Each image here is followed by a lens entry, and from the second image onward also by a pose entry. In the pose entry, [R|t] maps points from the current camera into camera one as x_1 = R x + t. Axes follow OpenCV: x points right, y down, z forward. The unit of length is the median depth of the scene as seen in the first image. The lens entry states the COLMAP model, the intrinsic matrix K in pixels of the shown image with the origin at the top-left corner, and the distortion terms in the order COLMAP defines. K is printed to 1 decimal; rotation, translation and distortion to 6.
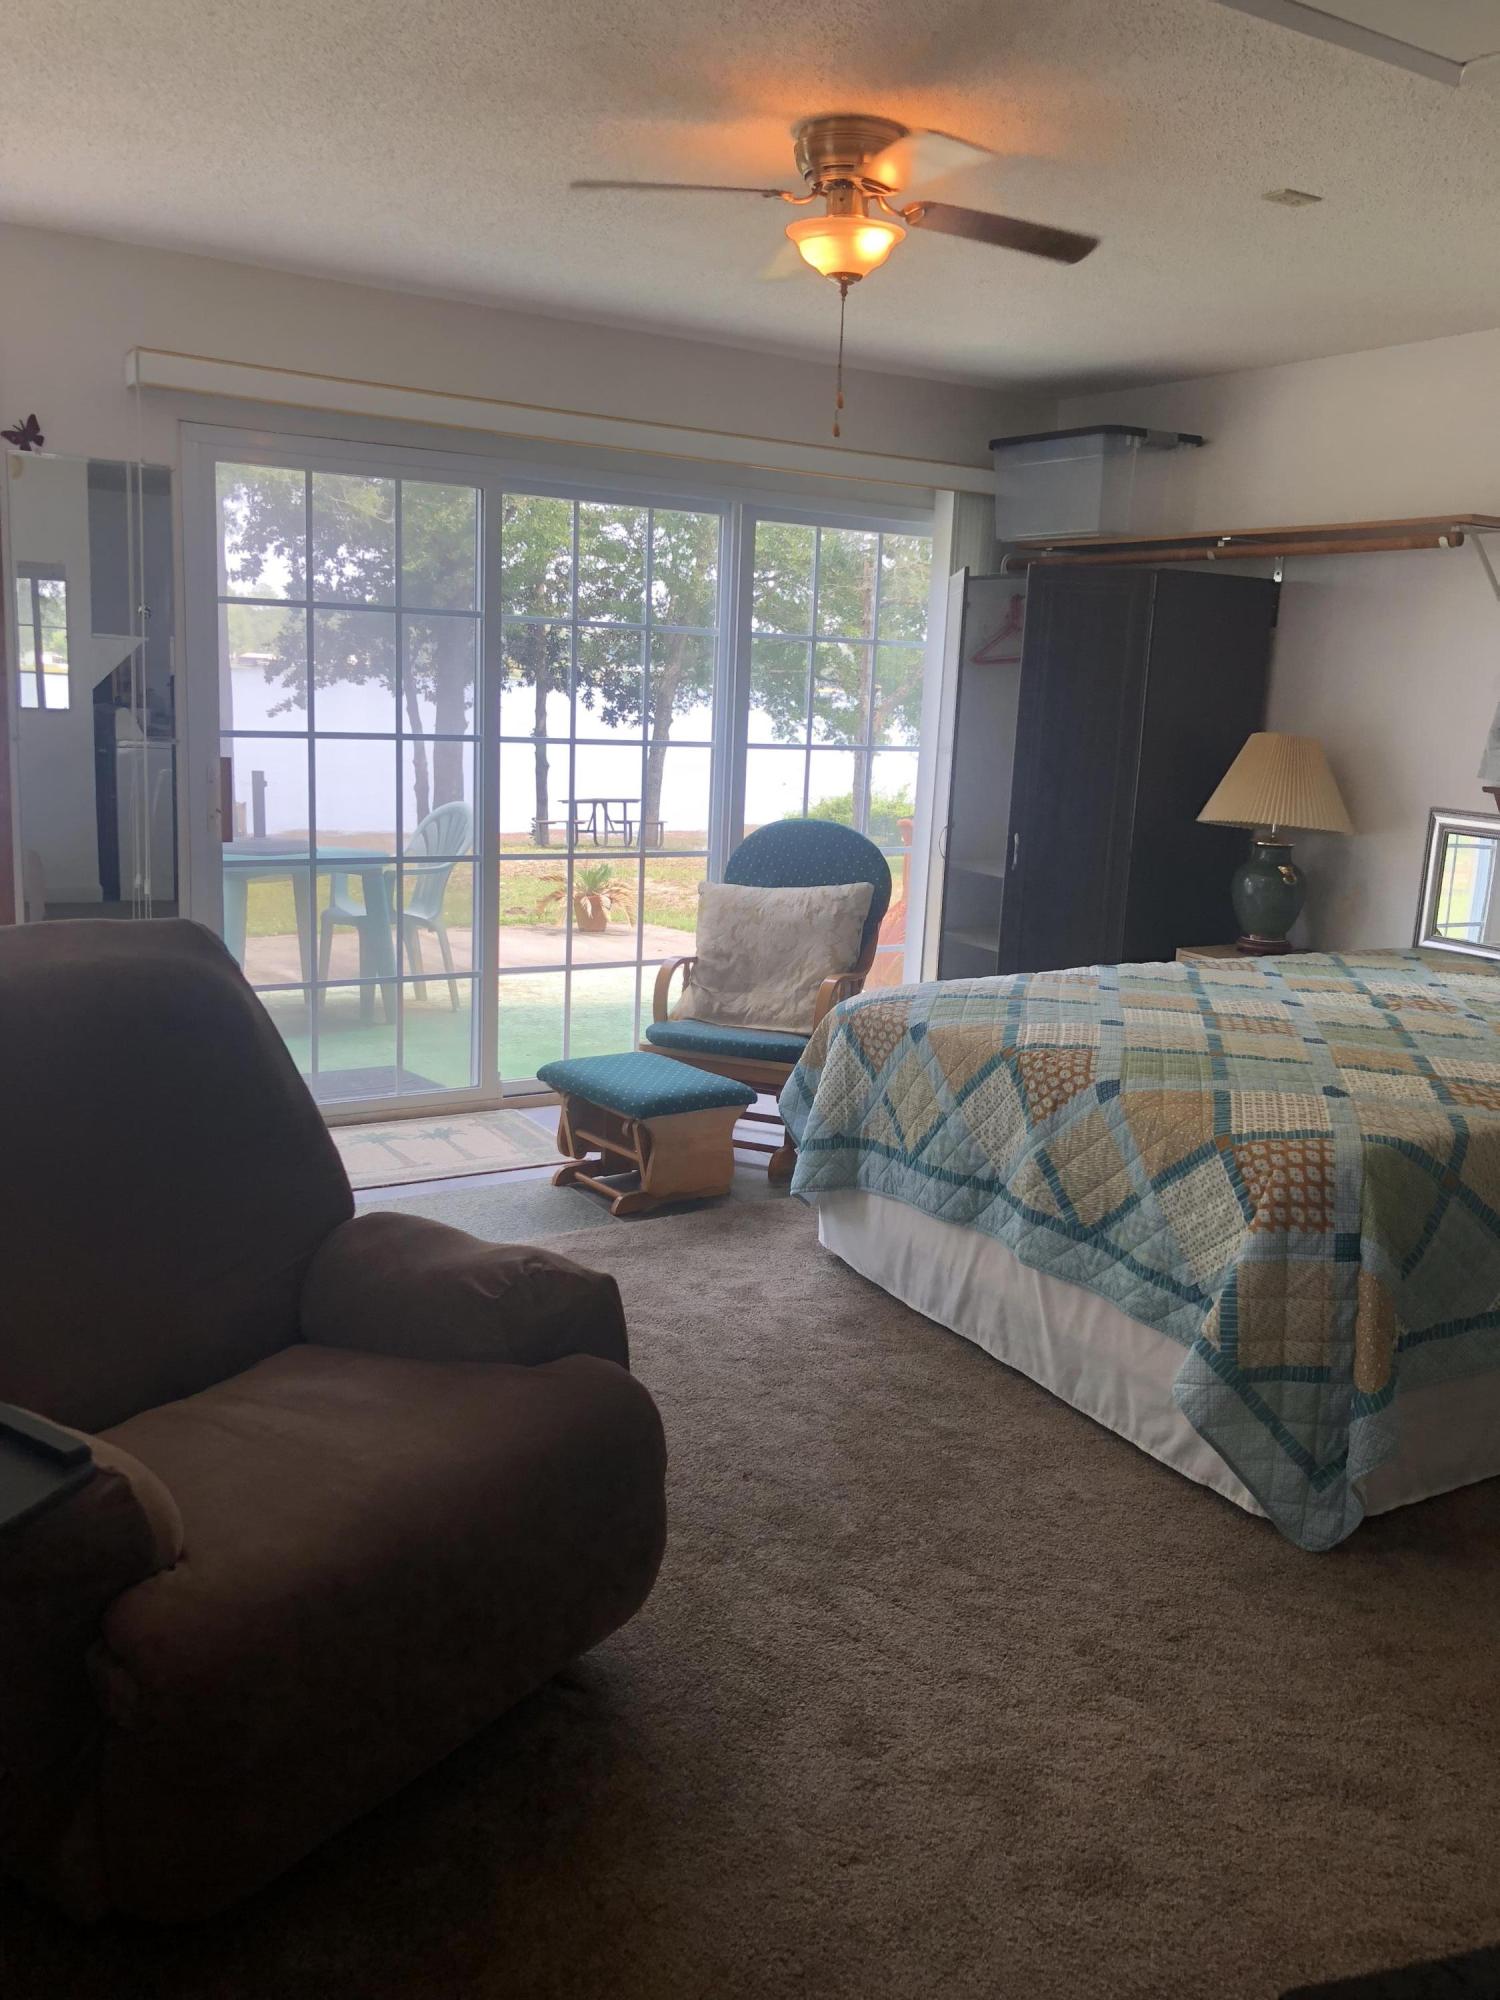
lens RADIAL K [[1659.5, 0, 747.0], [0, 1659.5, 1001.6], [0, 0, 1]] dist [0.034133, -0.011122]
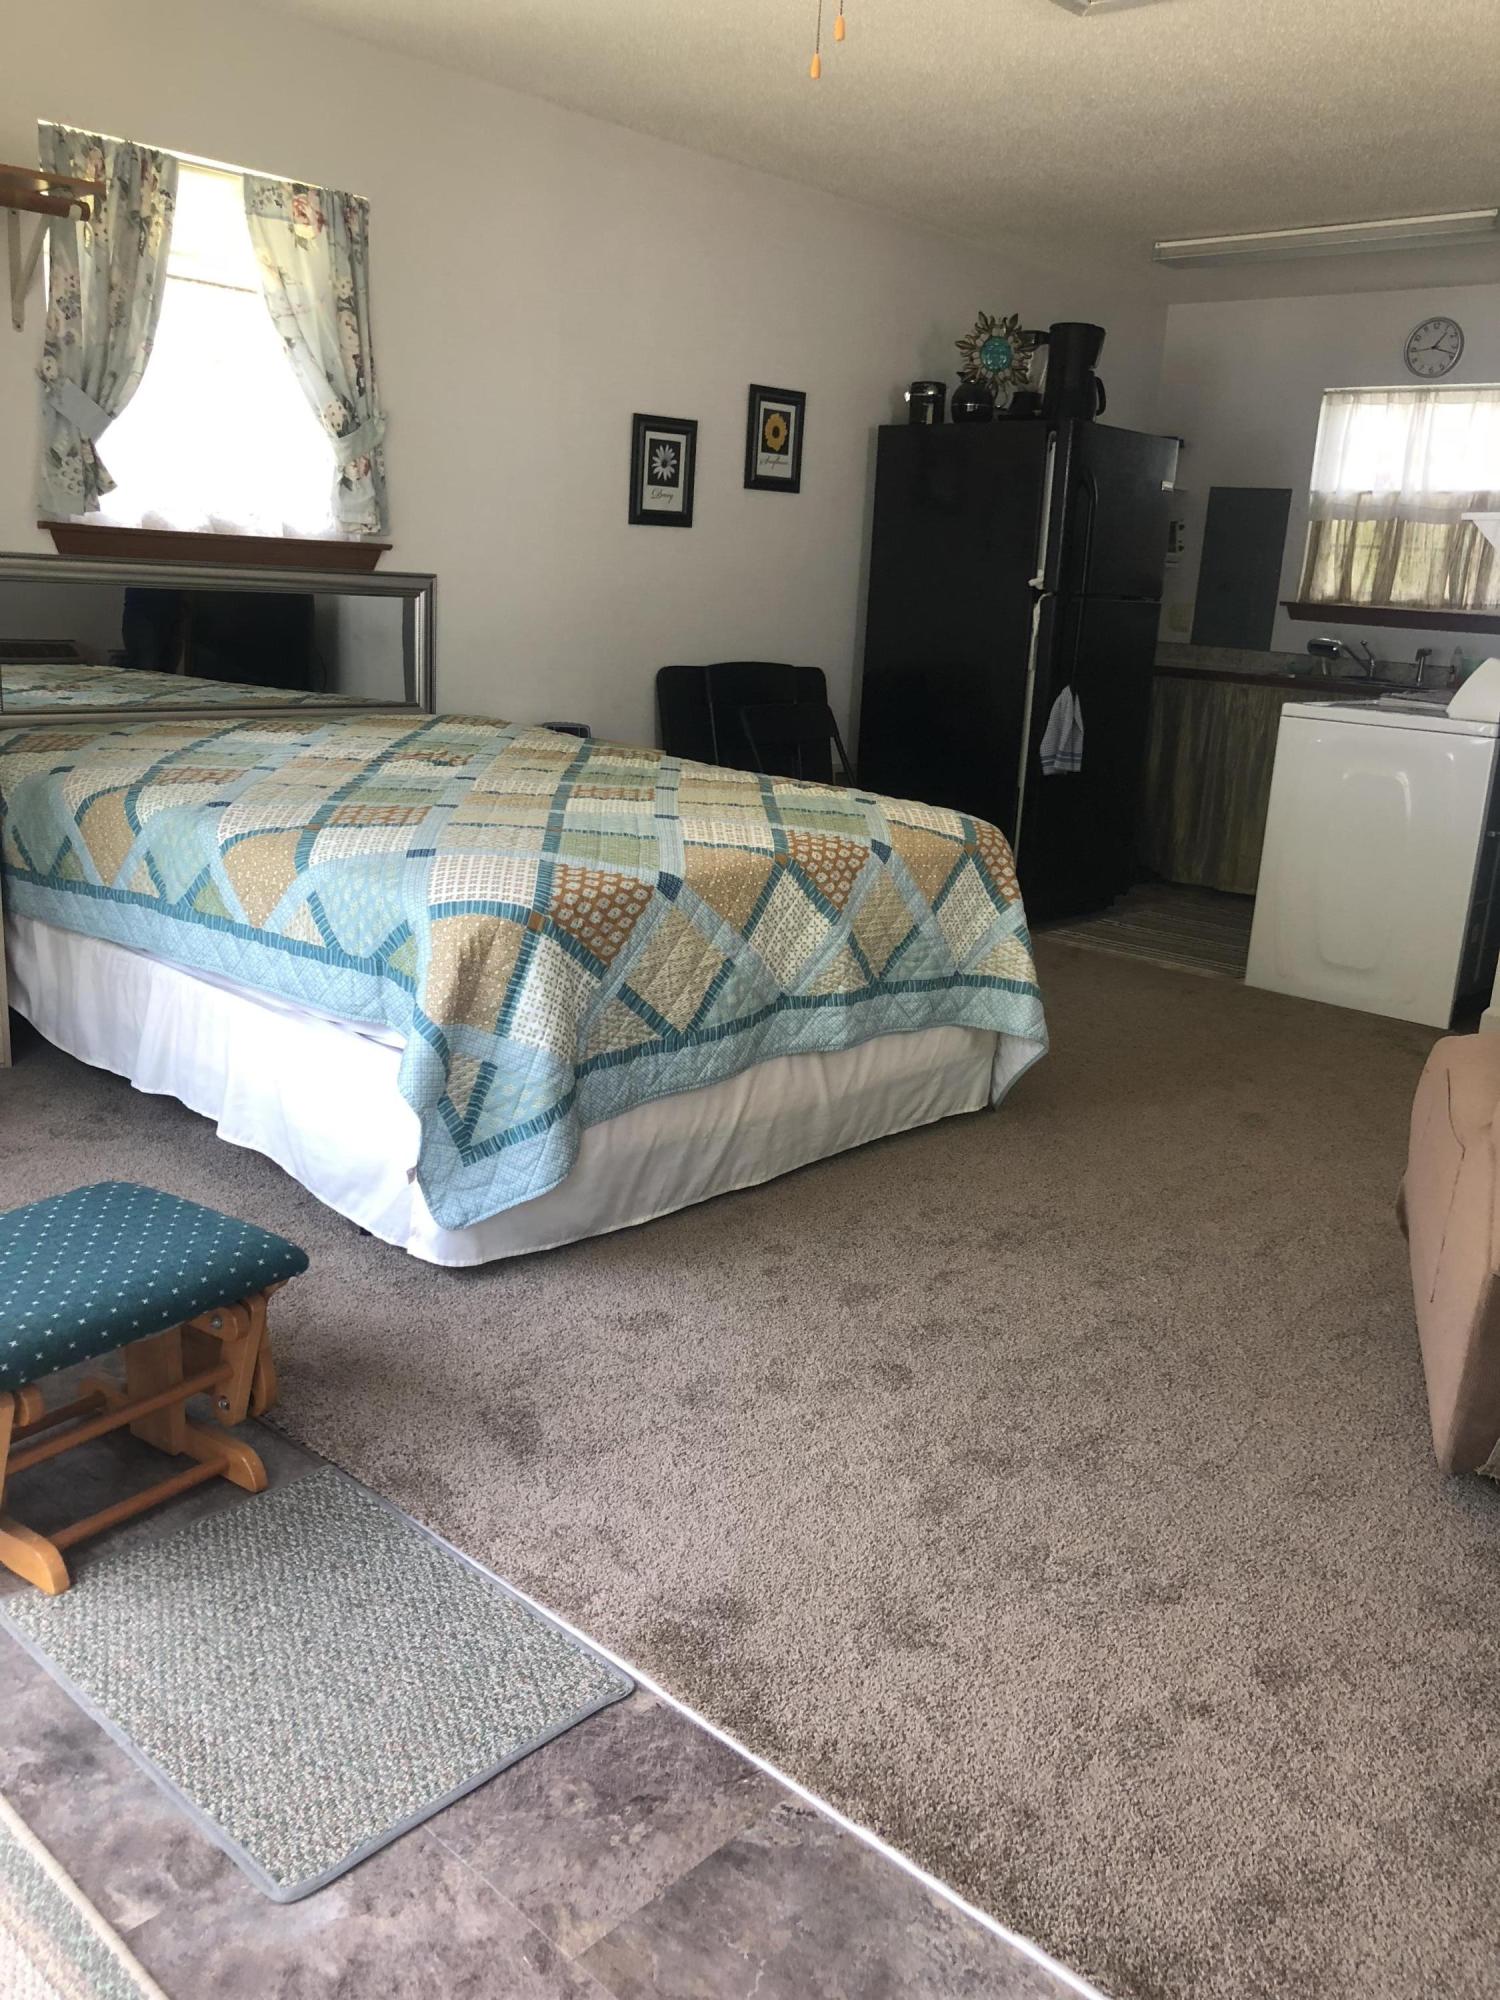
lens RADIAL K [[1659.5, 0, 749.4], [0, 1659.5, 1000.0], [0, 0, 1]] dist [0.034133, -0.011122]
pose [[-0.283257, -0.308756, 0.907984, -0.710556], [0.111440, 0.929750, 0.350923, -0.225744], [-0.952547, 0.200587, -0.228950, 1.254160]]
